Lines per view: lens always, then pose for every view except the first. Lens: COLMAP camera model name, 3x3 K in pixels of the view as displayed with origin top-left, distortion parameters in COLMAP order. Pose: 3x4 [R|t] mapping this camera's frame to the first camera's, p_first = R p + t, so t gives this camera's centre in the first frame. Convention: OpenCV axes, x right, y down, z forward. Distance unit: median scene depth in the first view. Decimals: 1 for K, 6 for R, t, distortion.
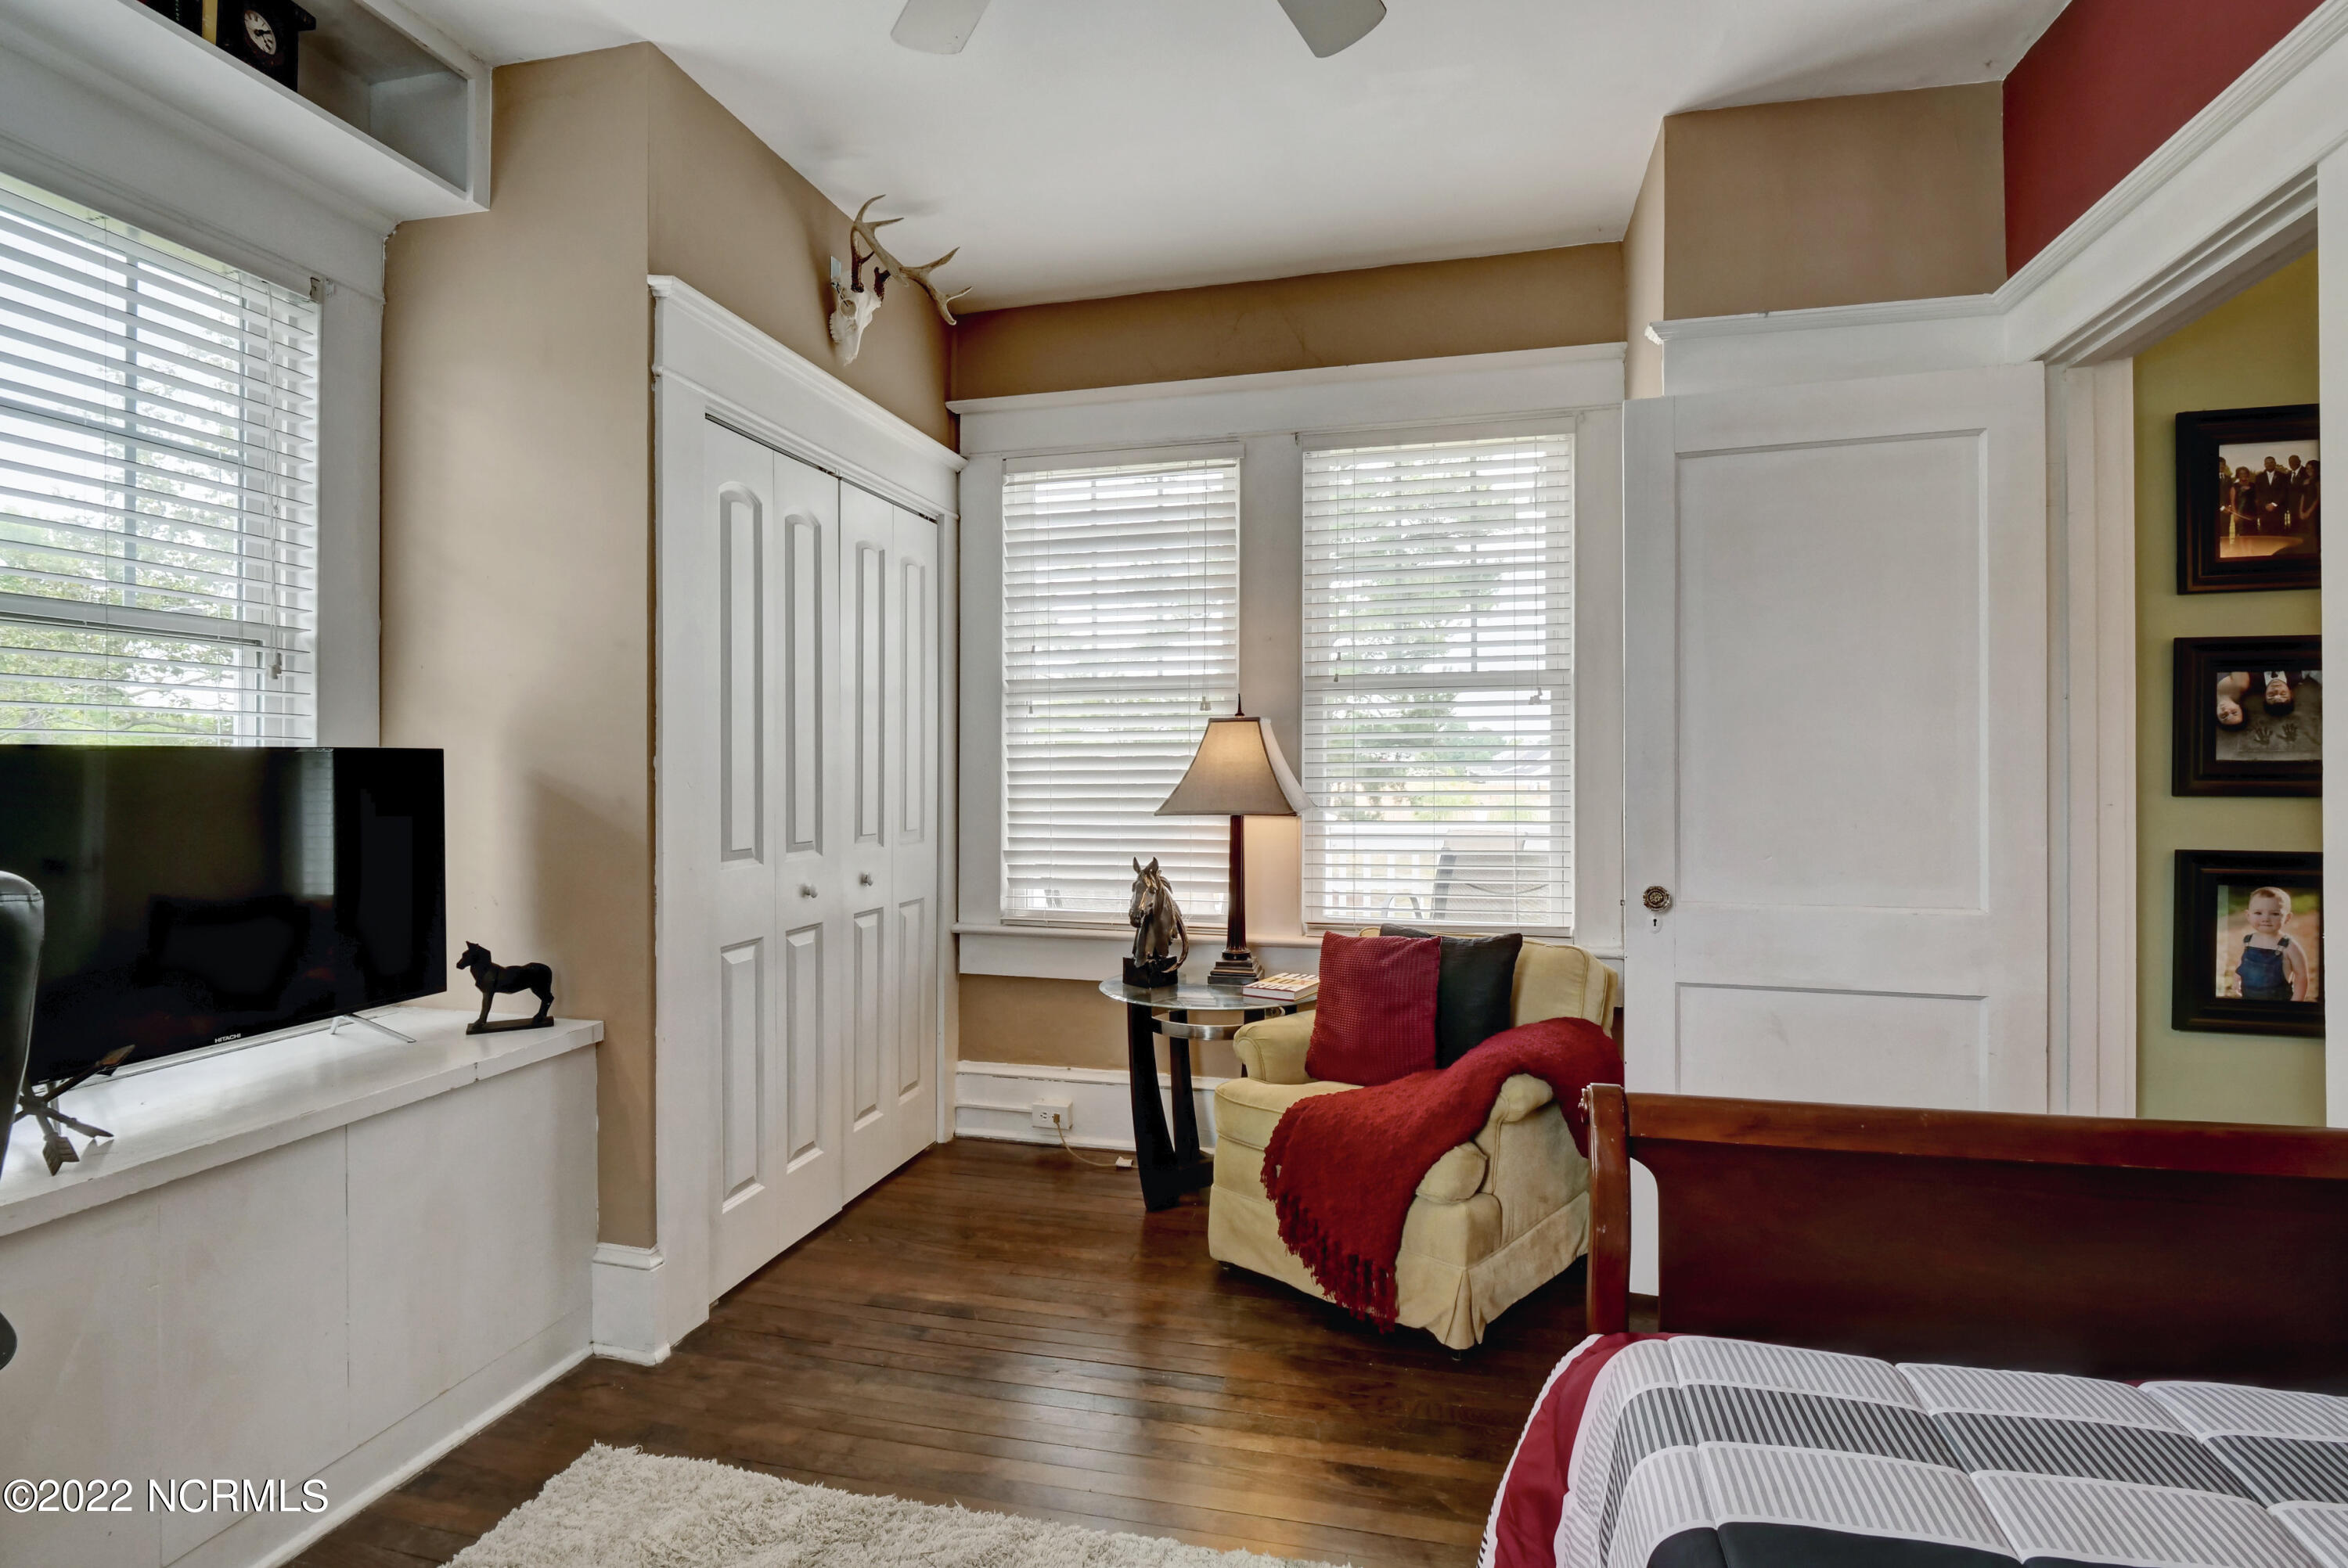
lens RADIAL K [[1142.3, 0, 1172.2], [0, 1142.3, 761.3], [0, 0, 1]] dist [0.000871, -0.001497]
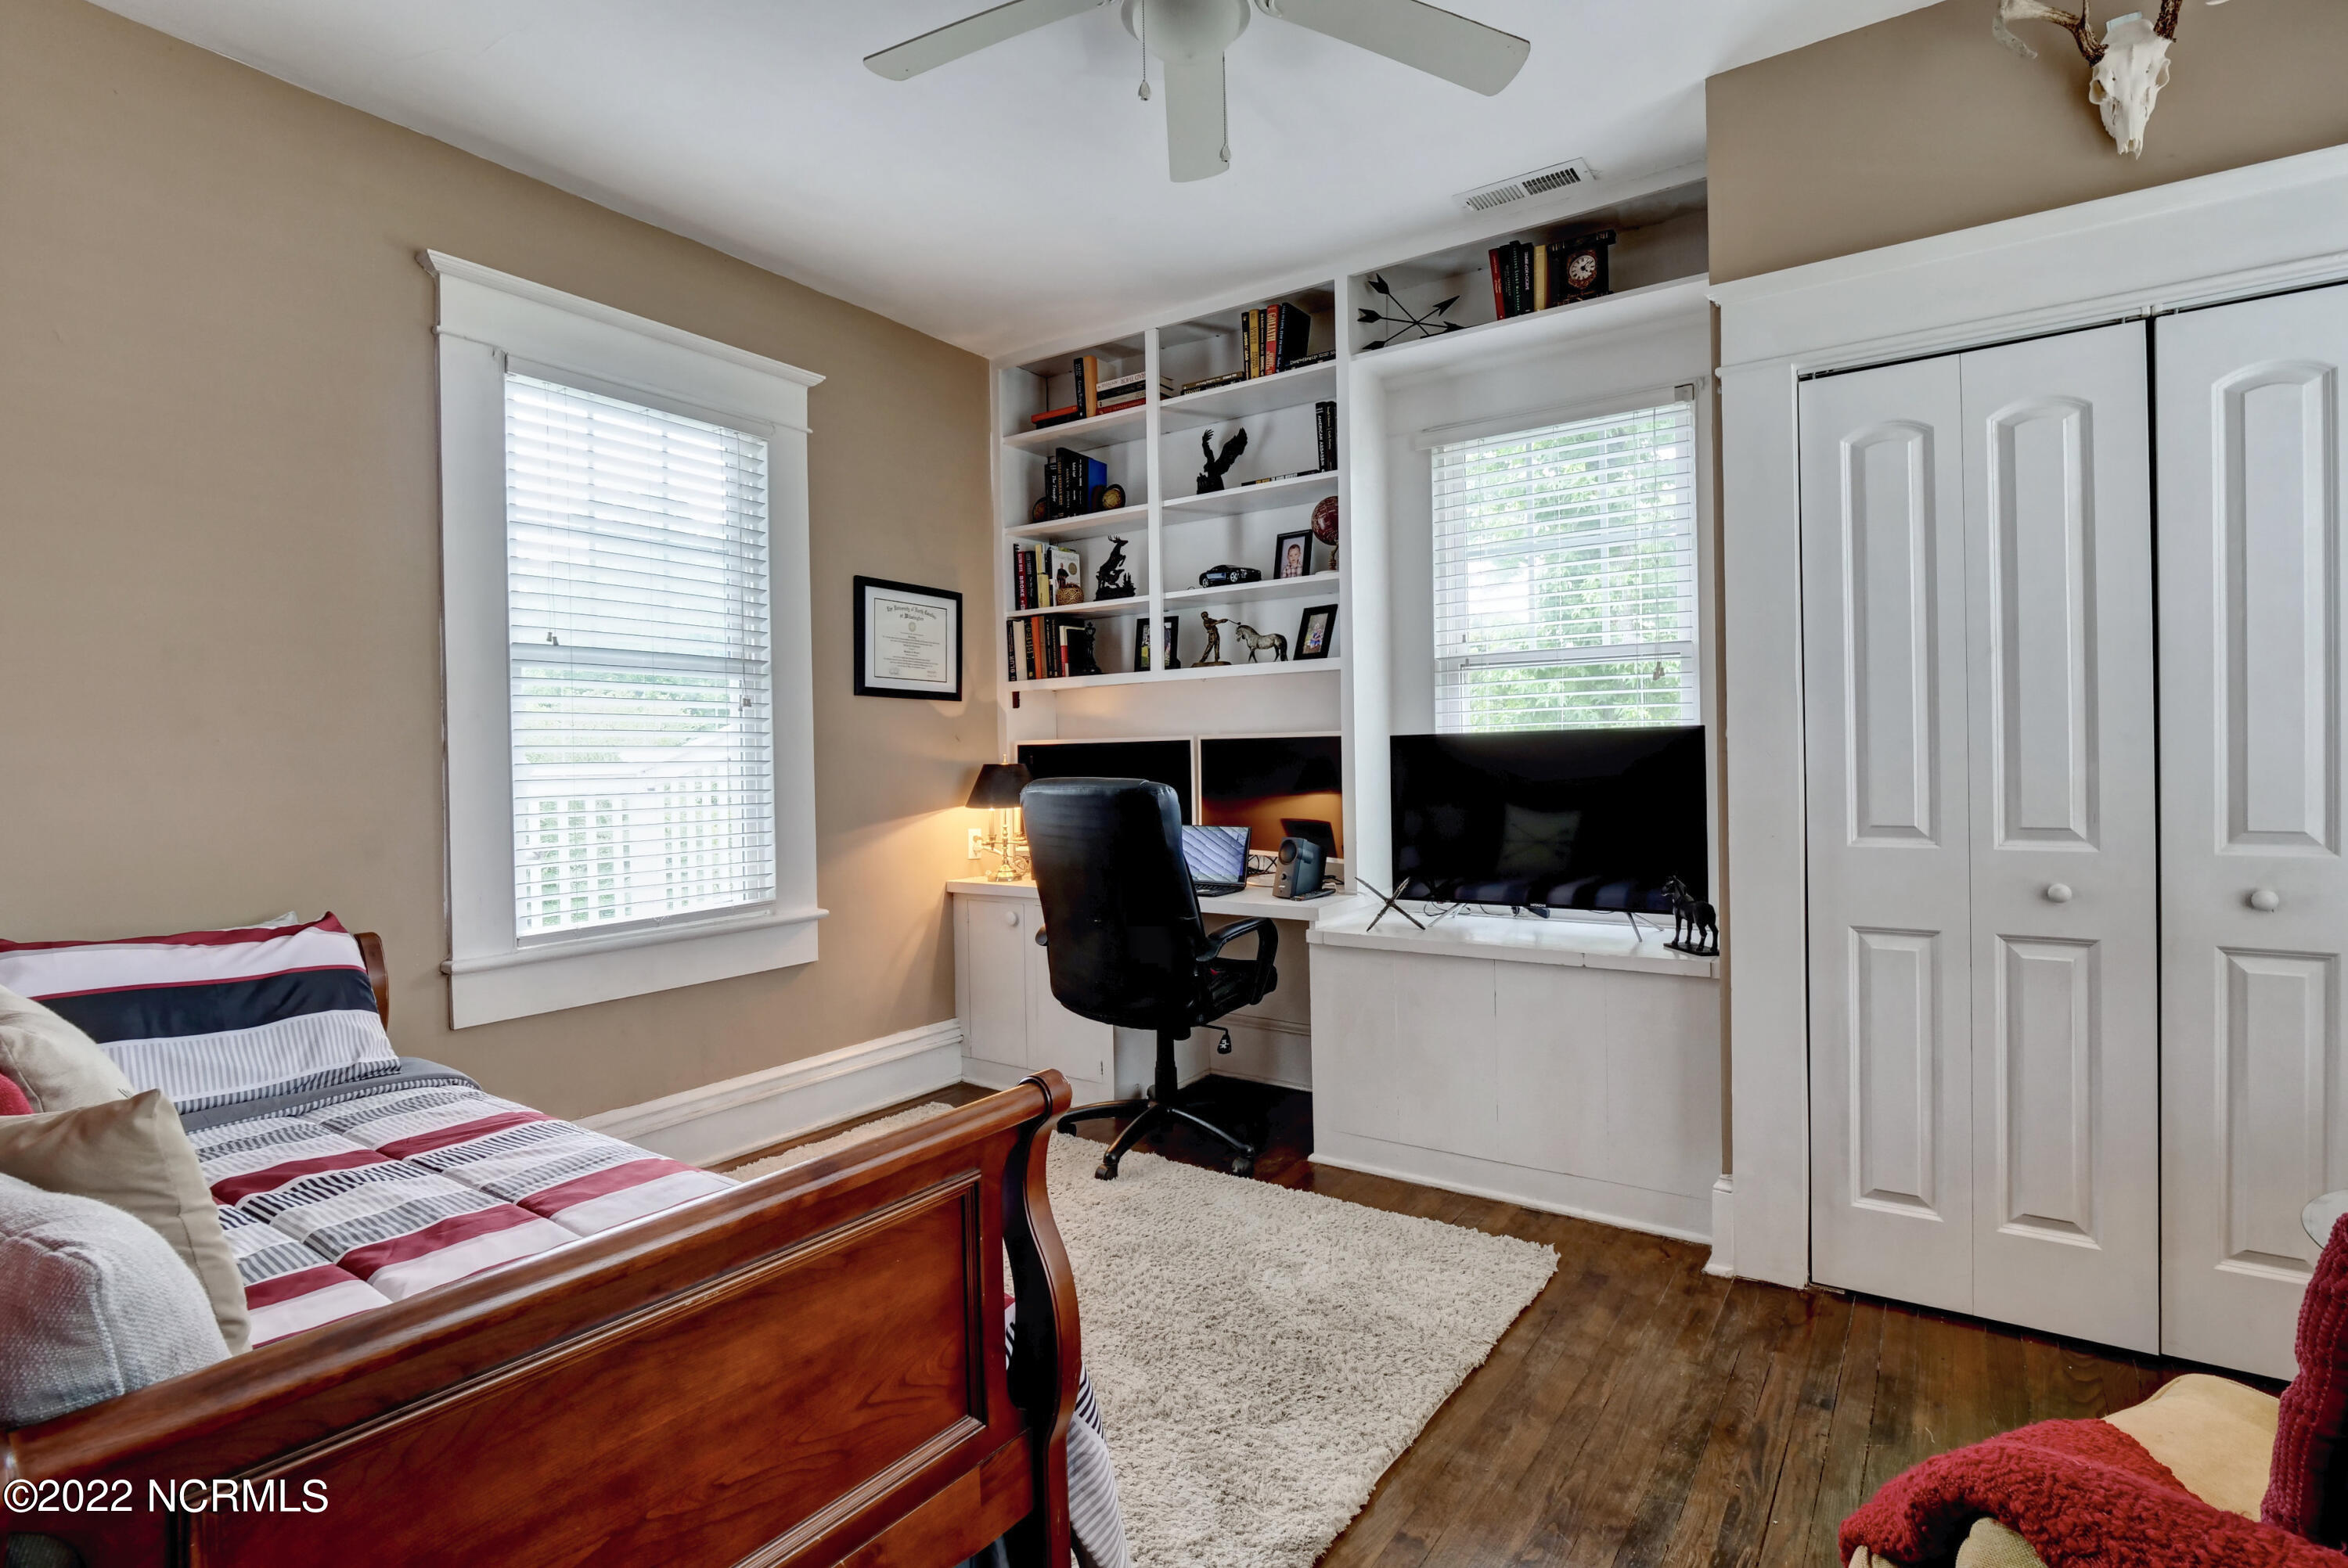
lens RADIAL K [[1142.3, 0, 1168.0], [0, 1142.3, 778.6], [0, 0, 1]] dist [0.000871, -0.001497]
pose [[-0.349027, 0.015991, -0.936976, 0.757916], [0.016940, 0.999799, 0.010753, 0.022366], [0.936960, -0.012119, -0.349228, 0.883476]]
